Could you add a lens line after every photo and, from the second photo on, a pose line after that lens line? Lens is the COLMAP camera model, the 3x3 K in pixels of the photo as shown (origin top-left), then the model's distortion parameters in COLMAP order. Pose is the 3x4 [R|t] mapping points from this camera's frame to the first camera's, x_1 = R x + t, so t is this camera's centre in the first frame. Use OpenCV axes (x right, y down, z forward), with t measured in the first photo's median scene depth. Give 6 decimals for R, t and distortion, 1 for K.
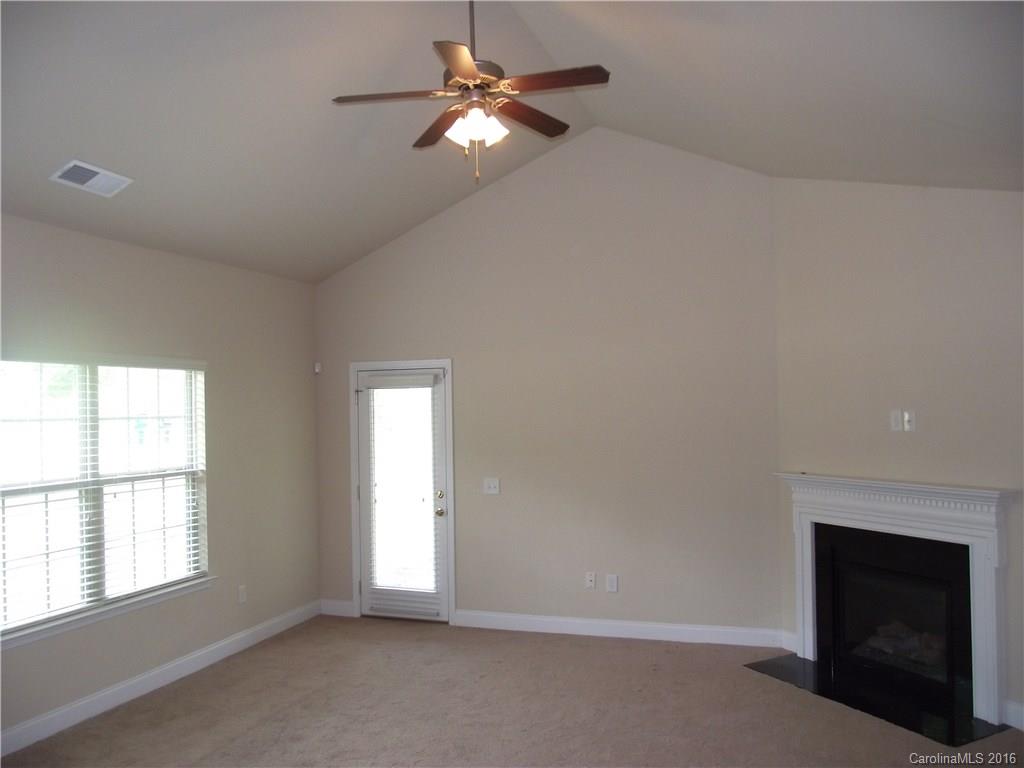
lens RADIAL K [[814.6, 0, 498.5], [0, 814.6, 387.6], [0, 0, 1]] dist [-0.072281, 0.071371]
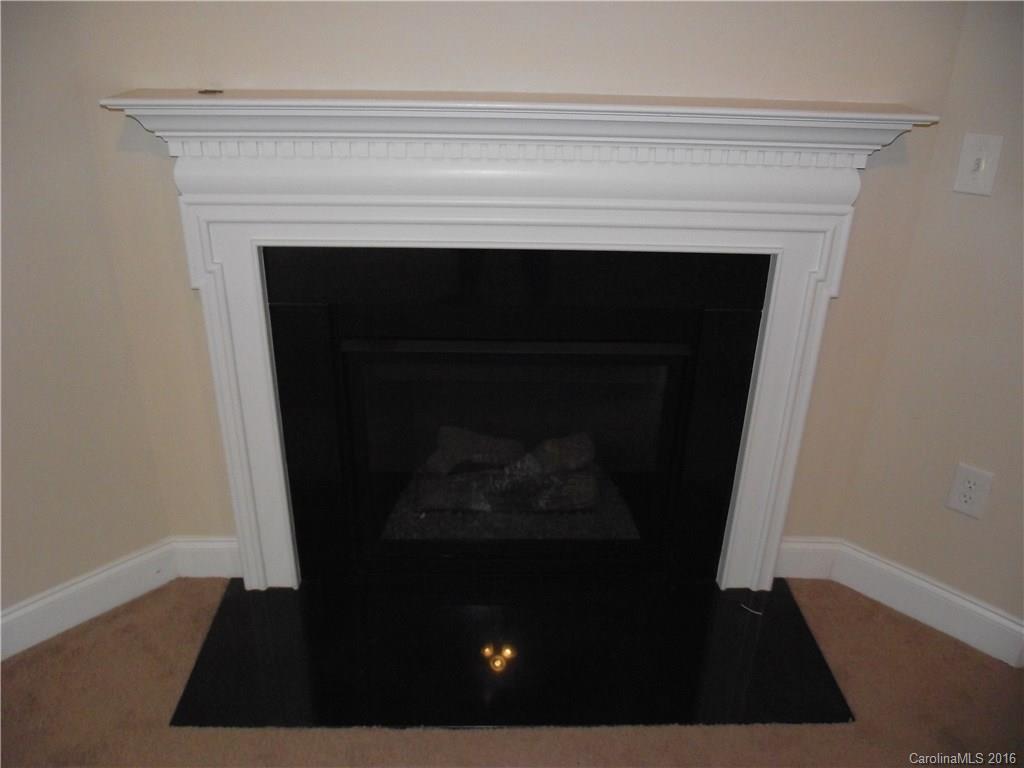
lens RADIAL K [[814.6, 0, 498.5], [0, 814.6, 387.6], [0, 0, 1]] dist [-0.072281, 0.071371]
pose [[0.420264, -0.375940, 0.825862, 0.140472], [-0.045178, 0.900341, 0.432834, 0.073436], [-0.906277, -0.219215, 0.361397, 0.793397]]
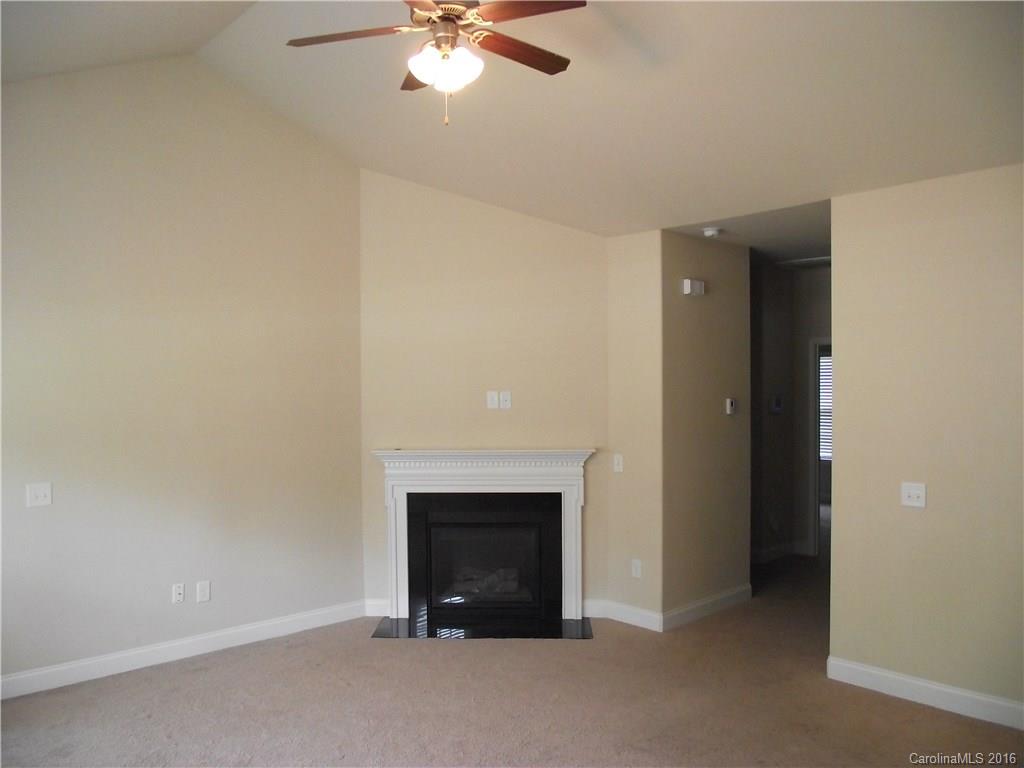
lens RADIAL K [[814.6, 0, 498.5], [0, 814.6, 387.6], [0, 0, 1]] dist [-0.072281, 0.071371]
pose [[0.477129, 0.007875, 0.878798, -0.528664], [-0.021192, 0.999772, 0.002547, 0.019567], [-0.878578, -0.019839, 0.477187, 0.373503]]
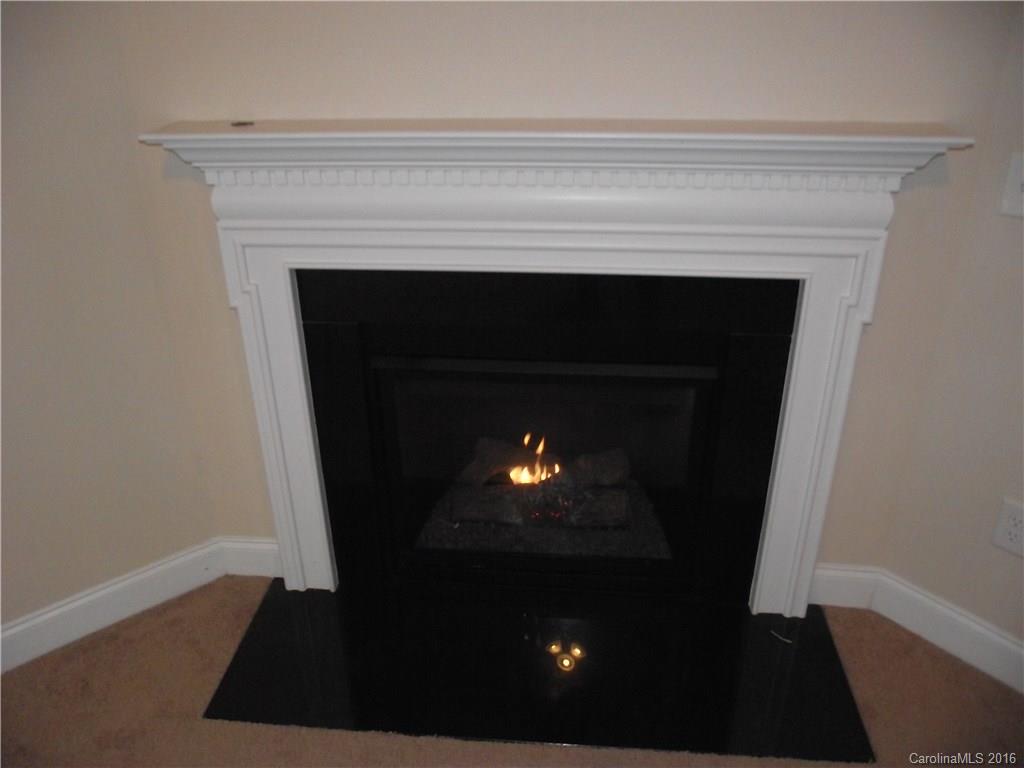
lens RADIAL K [[814.6, 0, 498.5], [0, 814.6, 387.6], [0, 0, 1]] dist [-0.072281, 0.071371]
pose [[0.523237, -0.377975, 0.763779, 0.156831], [-0.011797, 0.892958, 0.449985, 0.057634], [-0.852106, -0.244459, 0.462770, 0.766227]]
